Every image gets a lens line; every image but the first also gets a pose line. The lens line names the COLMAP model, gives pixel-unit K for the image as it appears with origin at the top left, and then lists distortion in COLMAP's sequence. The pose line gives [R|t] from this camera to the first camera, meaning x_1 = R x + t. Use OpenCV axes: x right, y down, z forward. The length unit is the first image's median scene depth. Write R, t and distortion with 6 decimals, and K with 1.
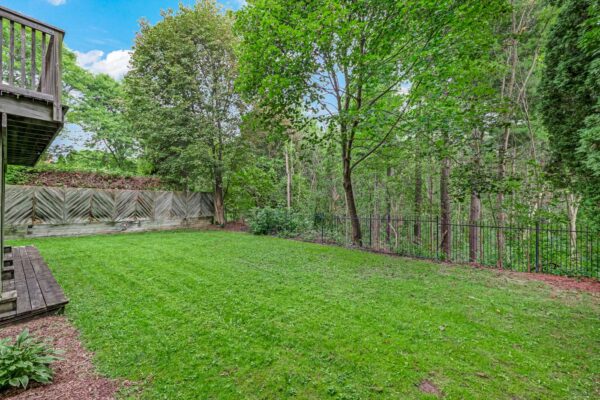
lens RADIAL K [[250.5, 0, 300.0], [0, 250.5, 200.0], [0, 0, 1]] dist [-0.010759, -0.000106]
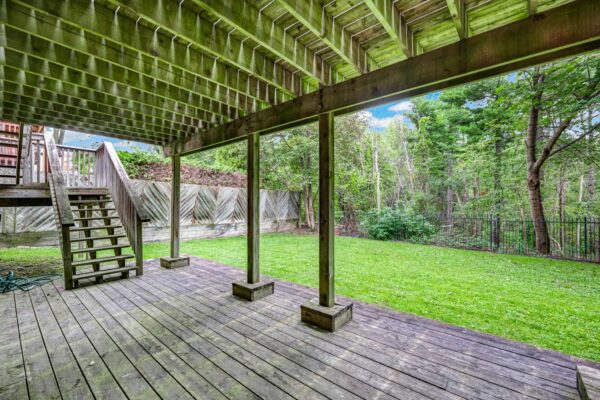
lens RADIAL K [[250.5, 0, 300.0], [0, 250.5, 200.0], [0, 0, 1]] dist [-0.010759, -0.000106]
pose [[0.999894, 0.009598, 0.010979, -0.467565], [-0.009454, 0.999869, -0.013139, 0.012626], [-0.011103, 0.013034, 0.999853, 0.131001]]
